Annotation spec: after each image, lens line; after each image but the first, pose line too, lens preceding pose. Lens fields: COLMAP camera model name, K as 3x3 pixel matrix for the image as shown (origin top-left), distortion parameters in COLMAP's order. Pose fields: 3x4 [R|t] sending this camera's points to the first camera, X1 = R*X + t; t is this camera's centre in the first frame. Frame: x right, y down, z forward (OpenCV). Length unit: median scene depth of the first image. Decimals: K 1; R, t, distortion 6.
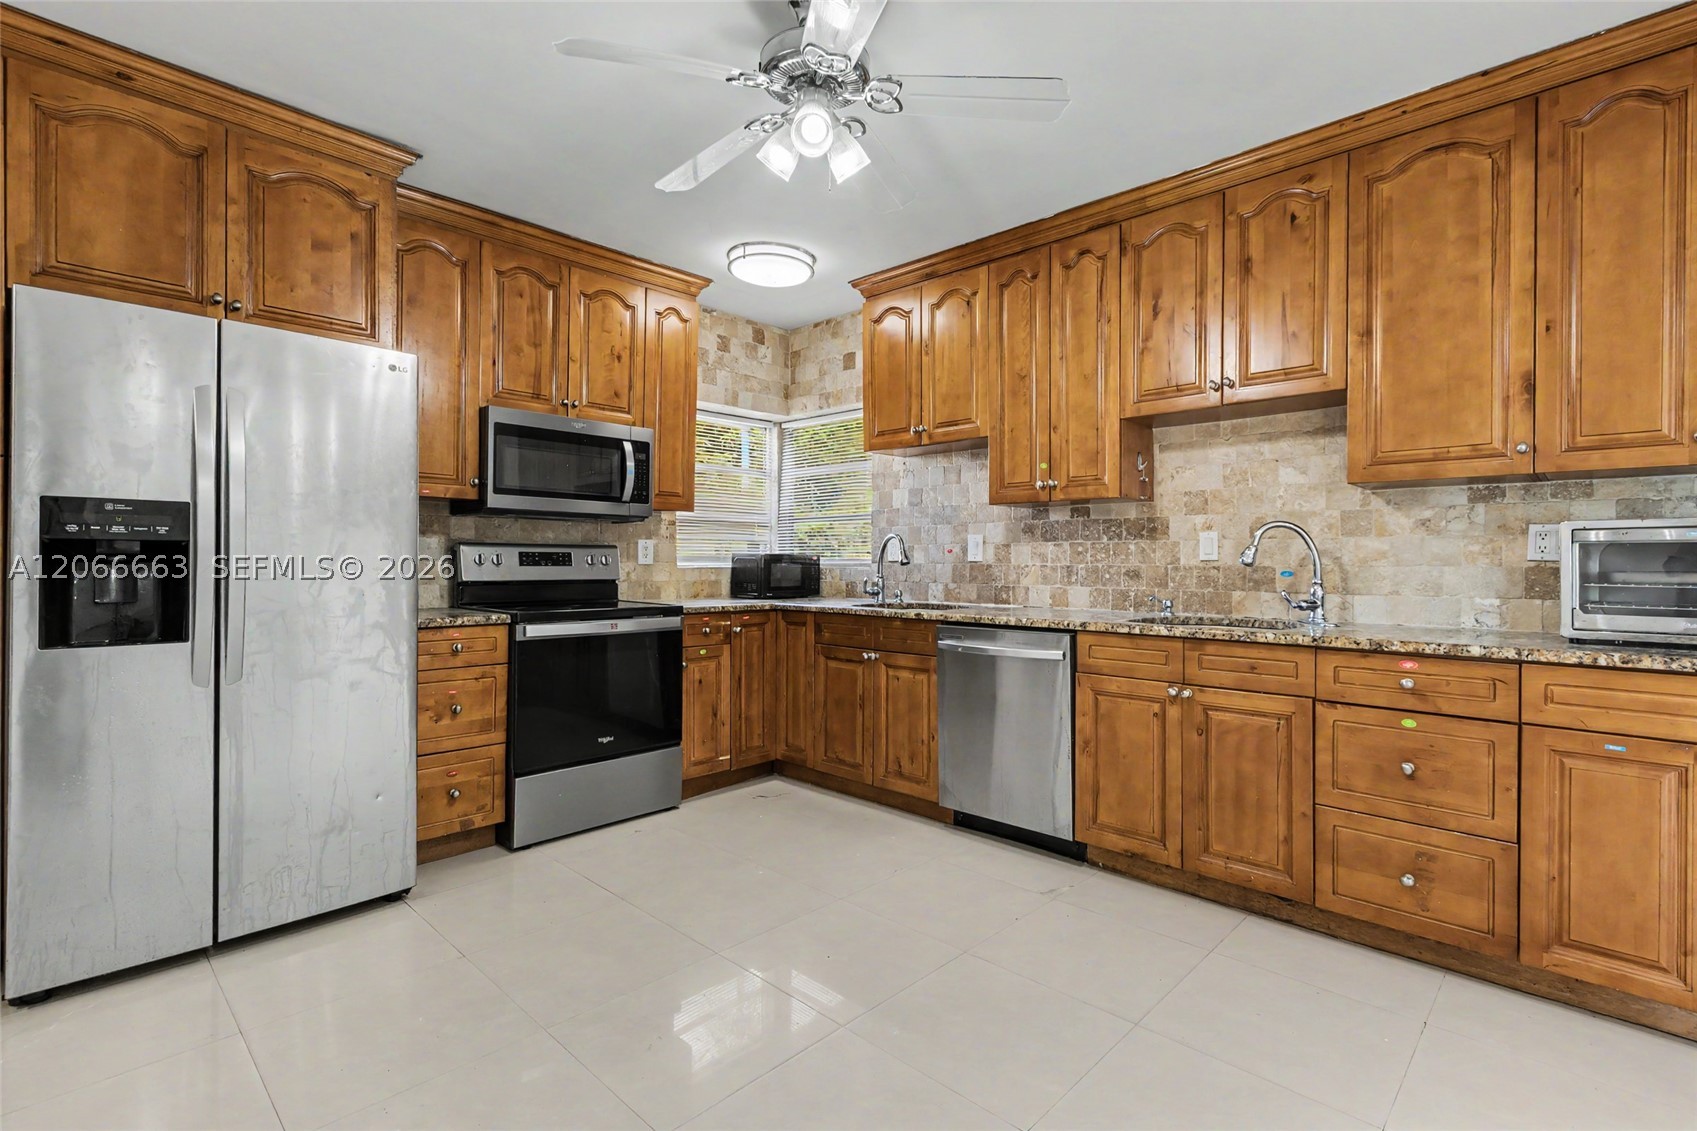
lens RADIAL K [[776.0, 0, 845.3], [0, 776.0, 565.0], [0, 0, 1]] dist [-0.000087, 0.000321]
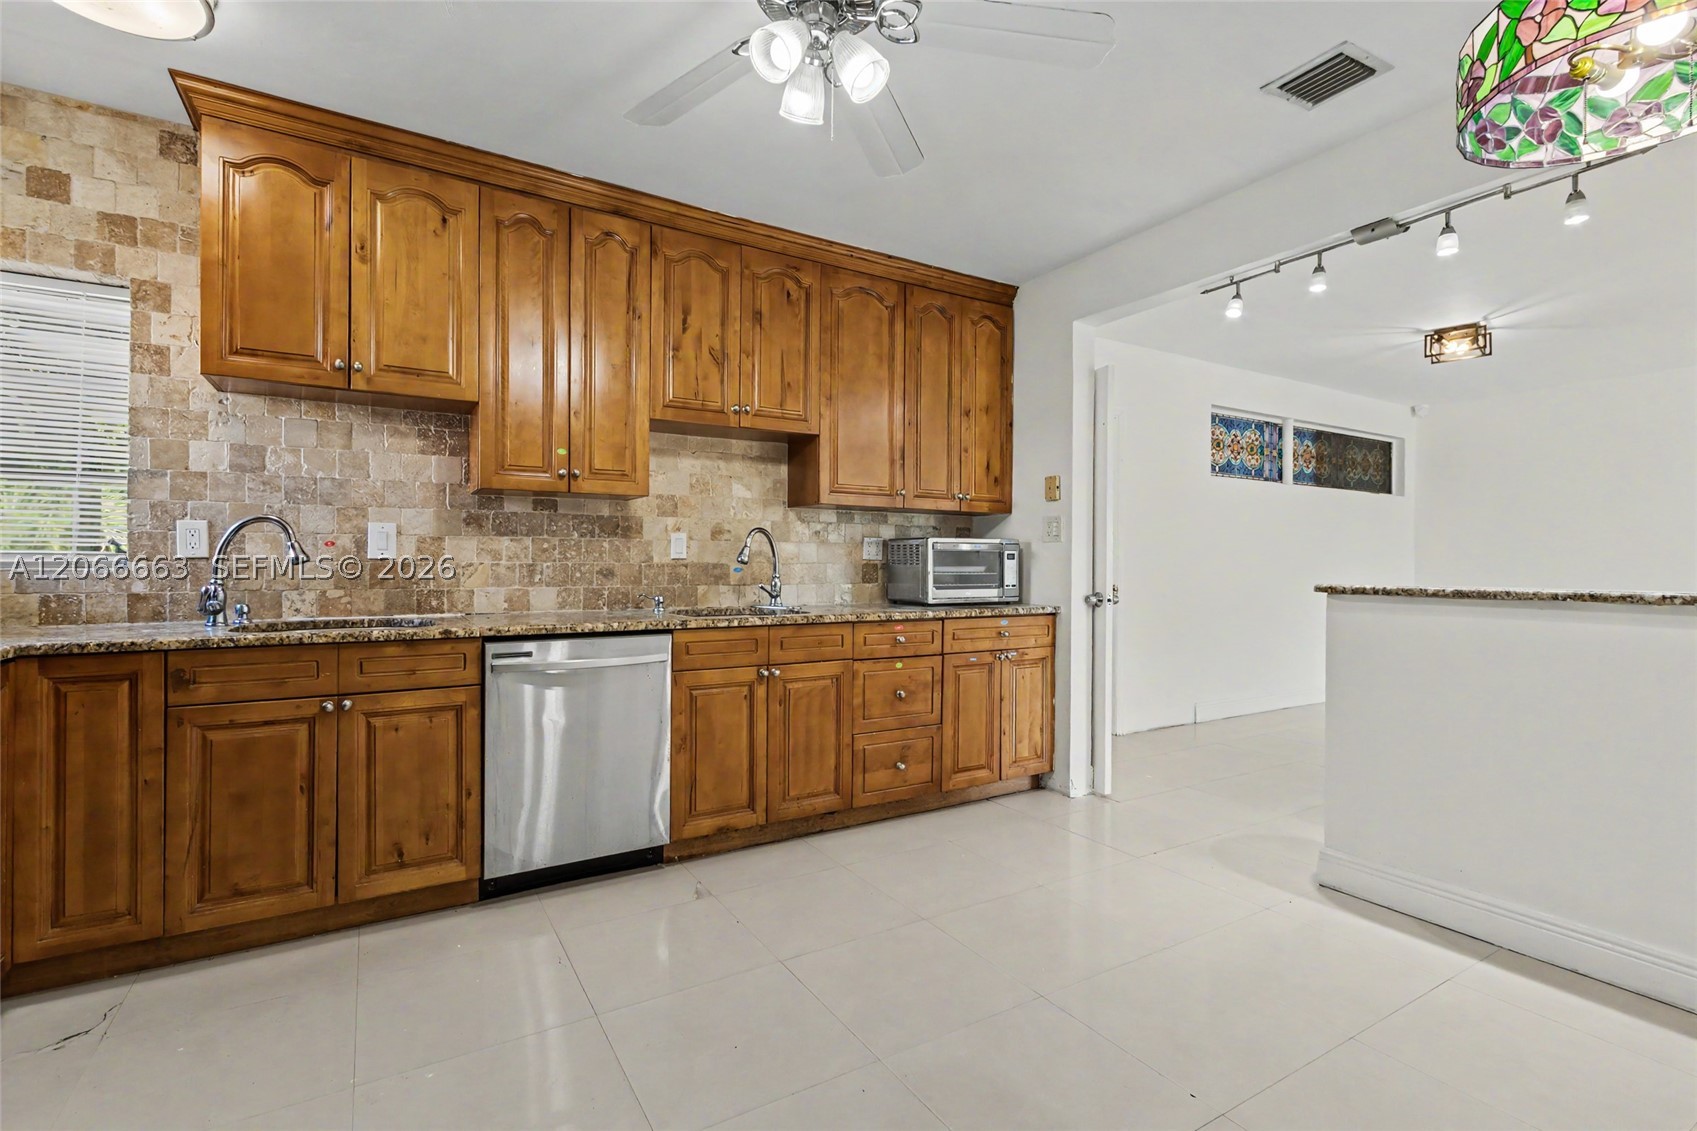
lens RADIAL K [[776.0, 0, 835.5], [0, 776.0, 564.8], [0, 0, 1]] dist [-0.000087, 0.000321]
pose [[0.262360, -0.007277, 0.964943, -0.565150], [0.000273, 0.999972, 0.007467, -0.005511], [-0.964970, -0.001696, 0.262354, 0.506373]]
